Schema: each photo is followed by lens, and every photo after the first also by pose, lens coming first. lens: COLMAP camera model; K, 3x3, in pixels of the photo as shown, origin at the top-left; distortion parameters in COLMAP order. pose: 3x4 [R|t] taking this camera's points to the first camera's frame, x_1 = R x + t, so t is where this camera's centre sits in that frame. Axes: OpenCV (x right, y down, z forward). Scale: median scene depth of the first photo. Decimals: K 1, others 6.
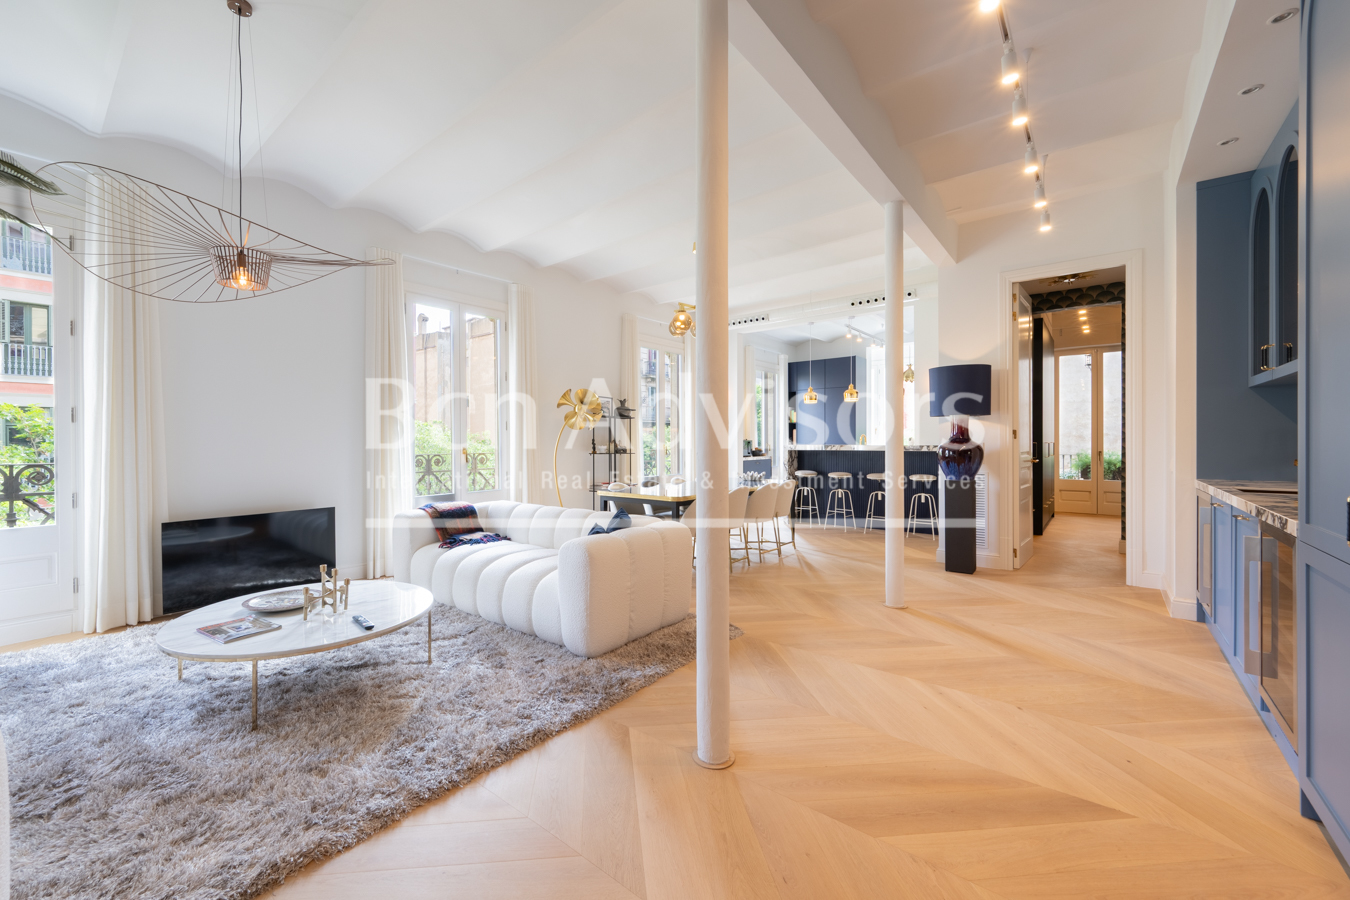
lens RADIAL K [[544.6, 0, 648.8], [0, 544.6, 445.6], [0, 0, 1]] dist [0.000455, 0.000190]
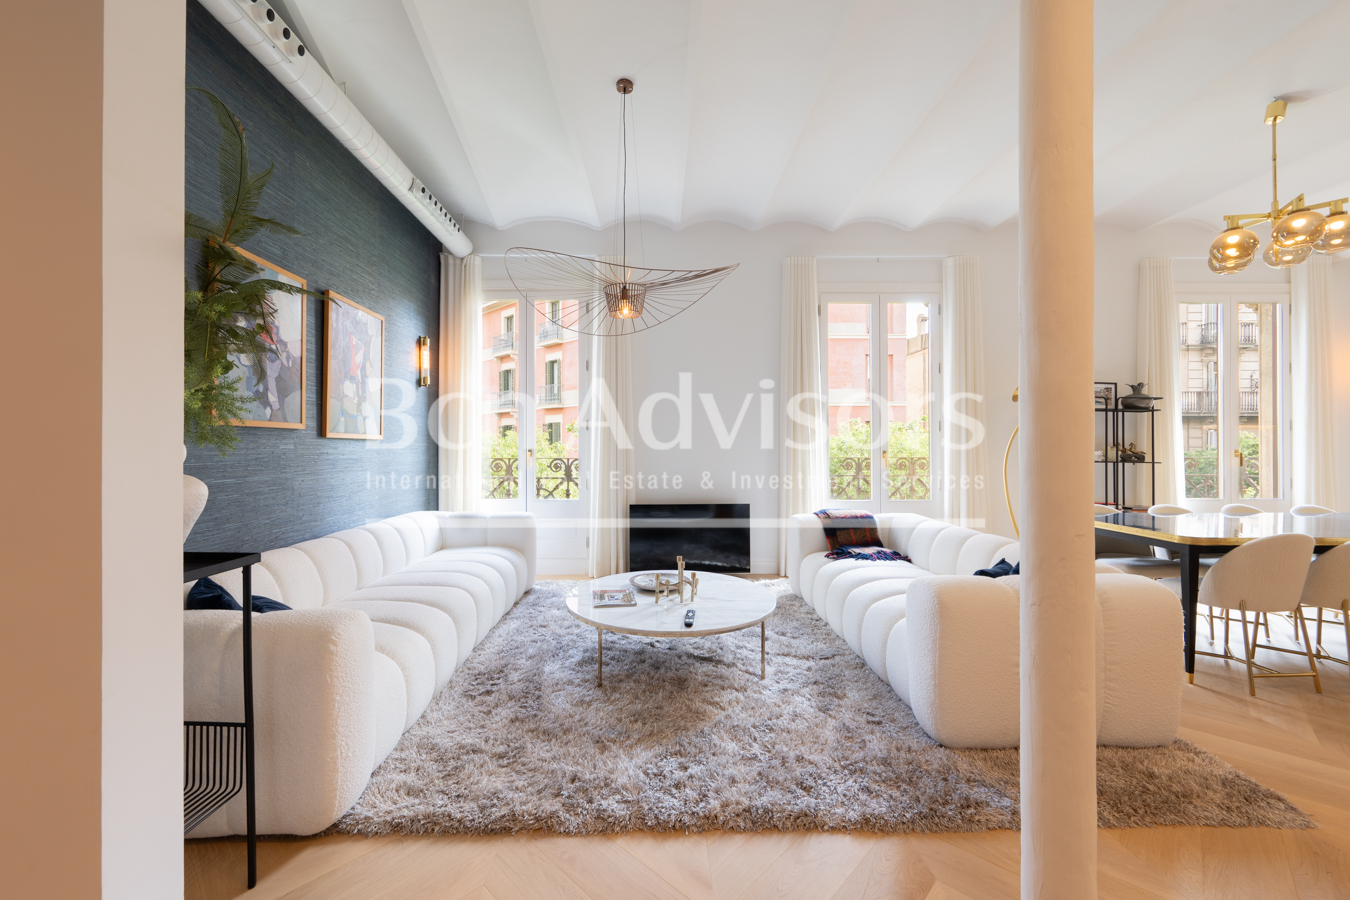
lens RADIAL K [[535.9, 0, 660.5], [0, 535.9, 442.3], [0, 0, 1]] dist [0.002459, 0.000190]
pose [[0.650798, 0.000997, -0.759250, 0.150377], [-0.008683, 0.999944, -0.006129, -0.002857], [0.759201, 0.010581, 0.650770, 0.201873]]
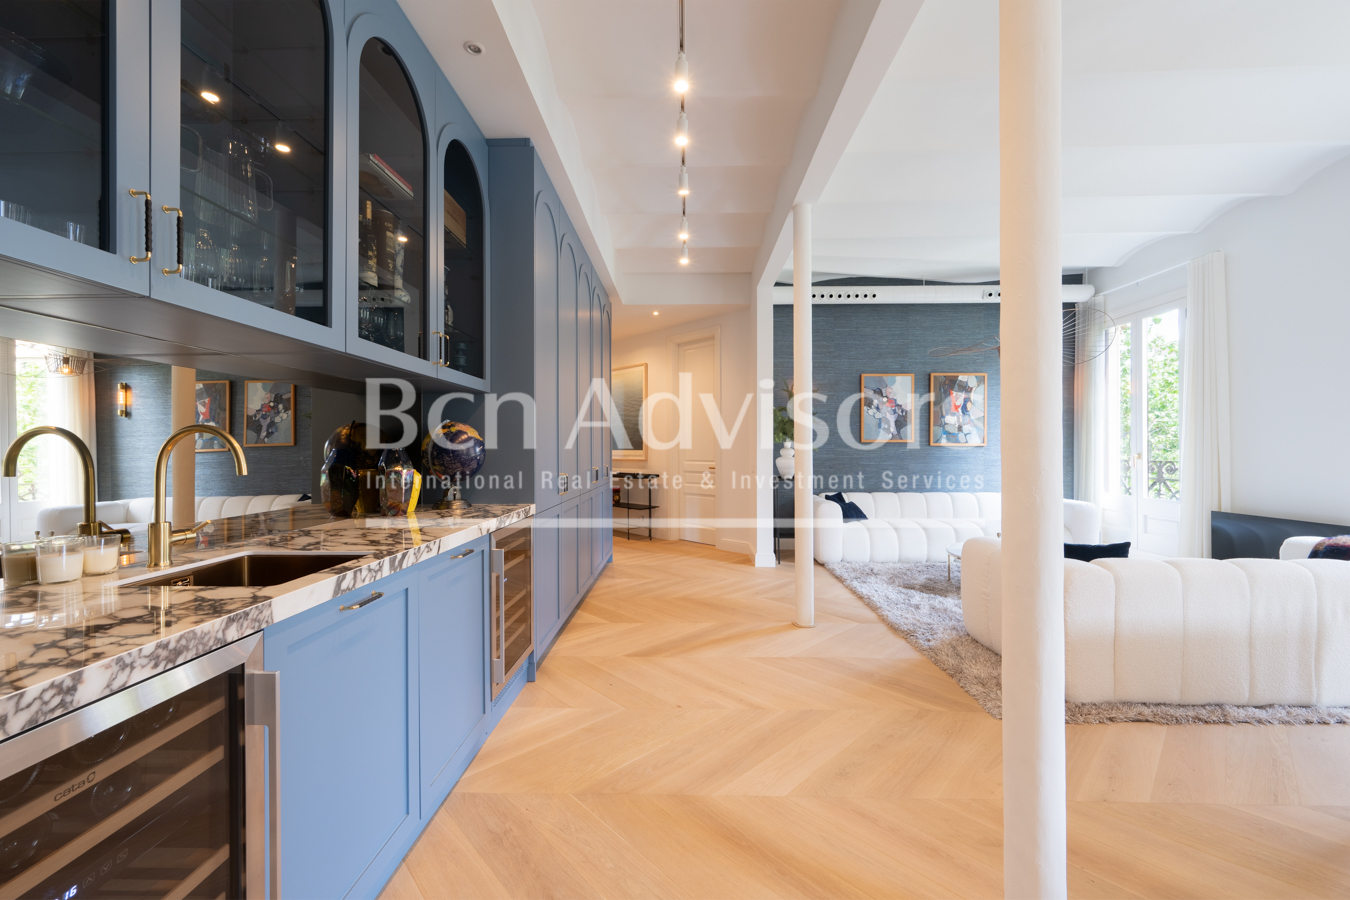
lens RADIAL K [[528.7, 0, 670.2], [0, 528.7, 449.1], [0, 0, 1]] dist [0.000192, -0.000048]
pose [[-0.791189, 0.009061, -0.611505, 0.895430], [0.003688, 0.999943, 0.010044, -0.020914], [0.611561, 0.005692, -0.791177, 1.221361]]
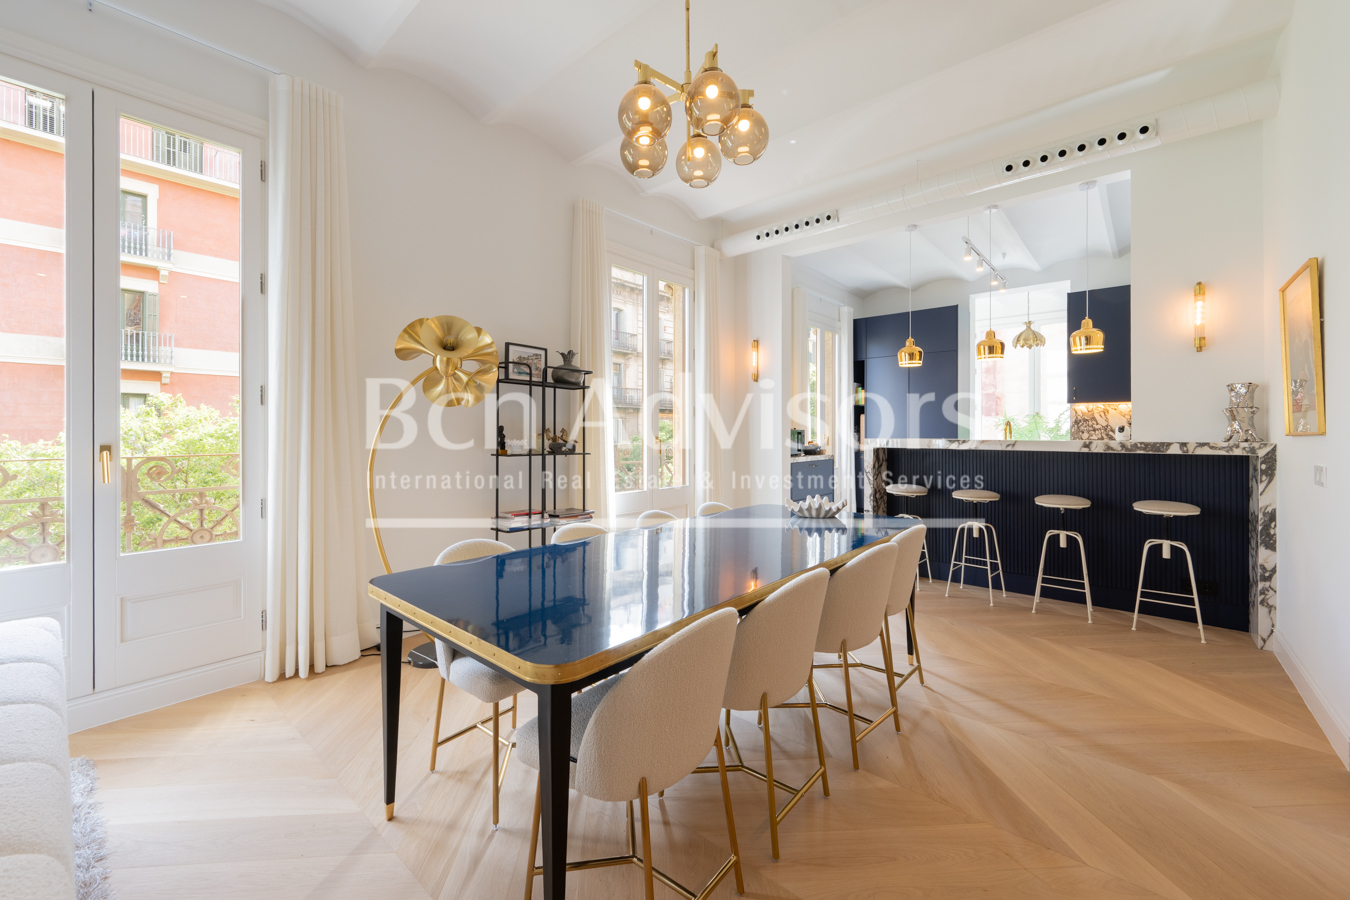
lens RADIAL K [[544.0, 0, 674.5], [0, 544.0, 431.2], [0, 0, 1]] dist [-0.000914, 0.000004]
pose [[0.999720, 0.004448, -0.023246, 0.136883], [-0.004601, 0.999968, -0.006558, -0.009092], [0.023216, 0.006664, 0.999708, 0.937903]]
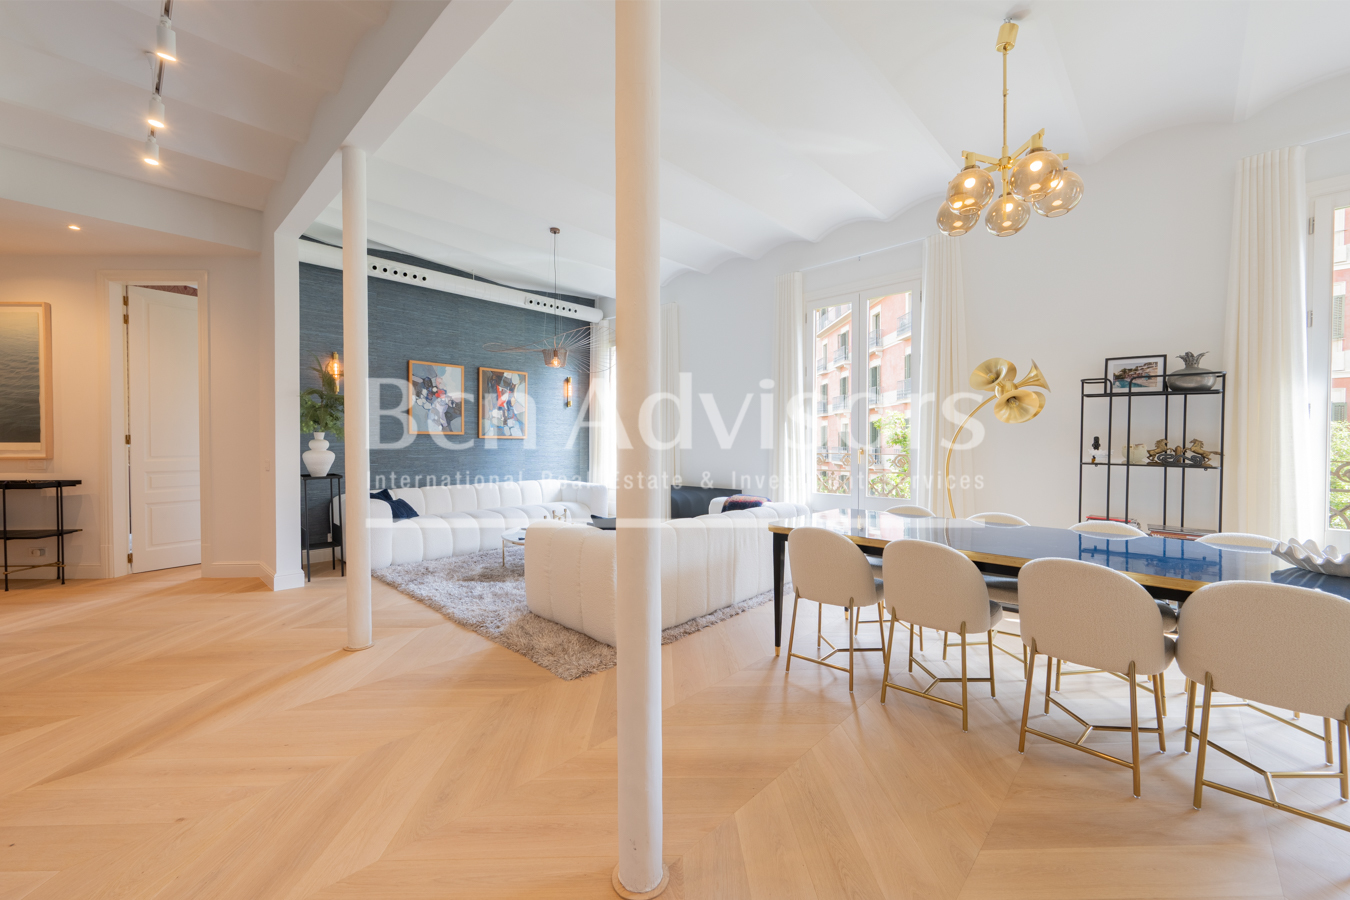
lens RADIAL K [[531.2, 0, 673.8], [0, 531.2, 448.2], [0, 0, 1]] dist [-0.000435, -0.000046]
pose [[-0.070484, 0.019698, -0.997318, 0.896247], [-0.005492, 0.999782, 0.020134, -0.016850], [0.997498, 0.006896, -0.070361, 1.148238]]
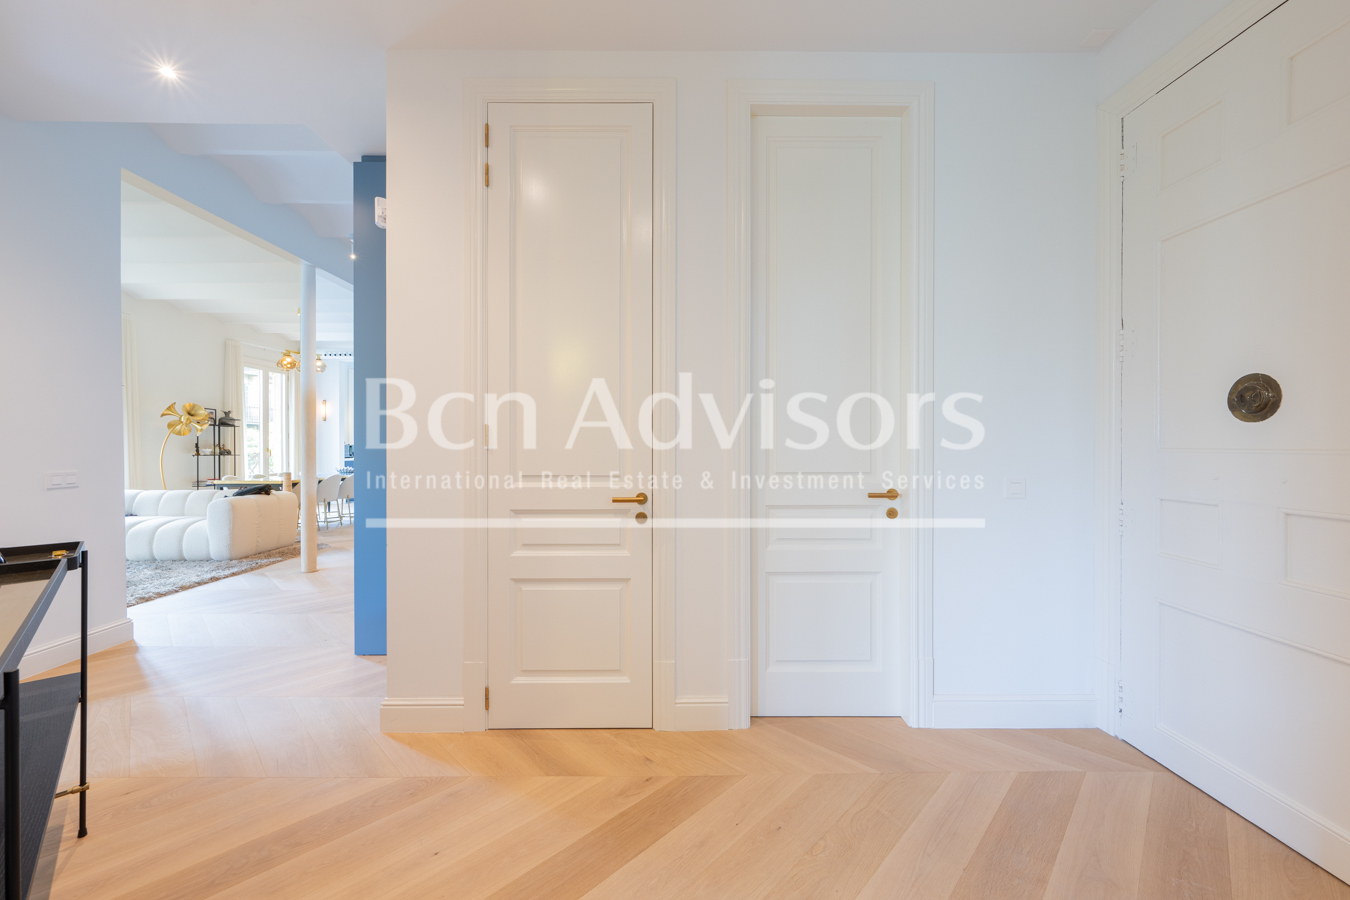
lens RADIAL K [[530.0, 0, 673.5], [0, 530.0, 448.5], [0, 0, 1]] dist [-0.000599, -0.000117]
pose [[0.763625, 0.000510, 0.645660, -0.099872], [0.001913, 0.999994, -0.003053, 0.010341], [-0.645657, 0.003566, 0.763619, -1.107619]]
